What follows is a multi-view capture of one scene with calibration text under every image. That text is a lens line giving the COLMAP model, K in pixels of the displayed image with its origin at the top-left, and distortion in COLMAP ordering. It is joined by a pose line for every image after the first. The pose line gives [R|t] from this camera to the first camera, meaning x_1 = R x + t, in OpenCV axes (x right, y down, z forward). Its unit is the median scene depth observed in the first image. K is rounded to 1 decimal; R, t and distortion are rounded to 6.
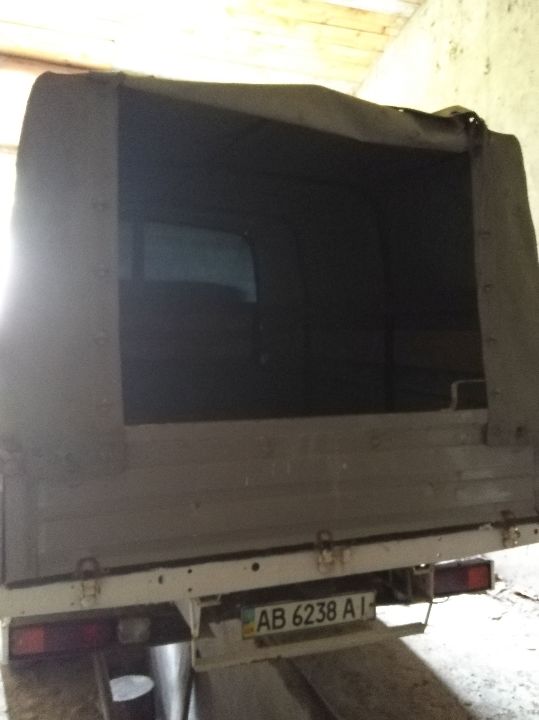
lens RADIAL K [[689.1, 0, 269.5], [0, 689.1, 360.0], [0, 0, 1]] dist [0.014227, 0.034647]
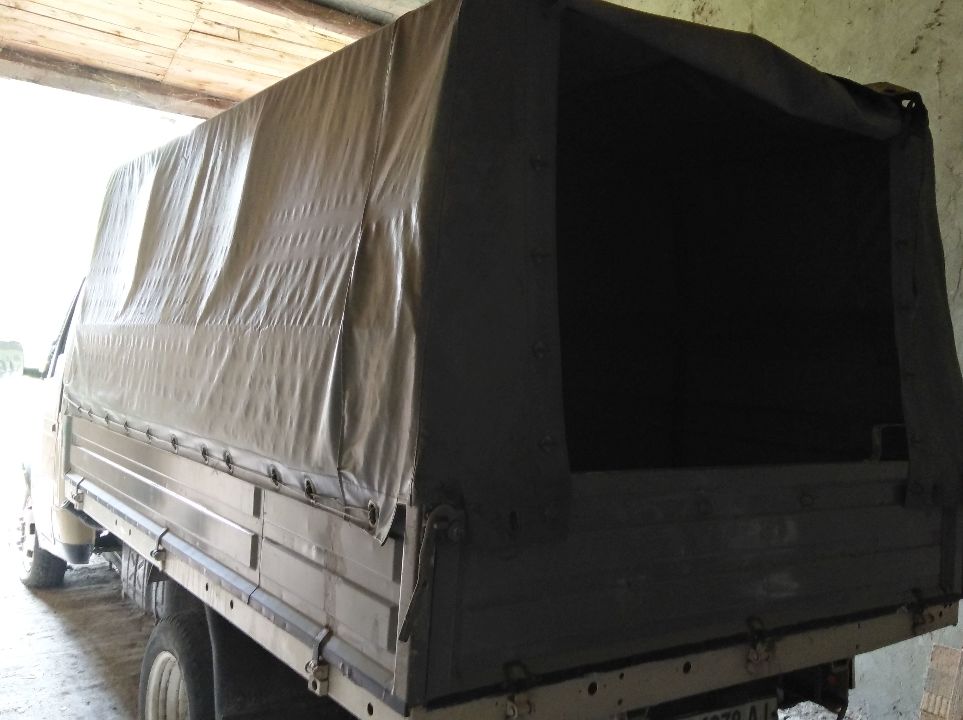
lens RADIAL K [[921.6, 0, 481.5], [0, 921.6, 360.0], [0, 0, 1]] dist [0.014227, 0.034647]
pose [[0.970291, 0.047630, 0.237205, -0.442636], [-0.040122, 0.998532, -0.036383, 0.013414], [-0.238590, 0.025785, 0.970778, 0.072536]]
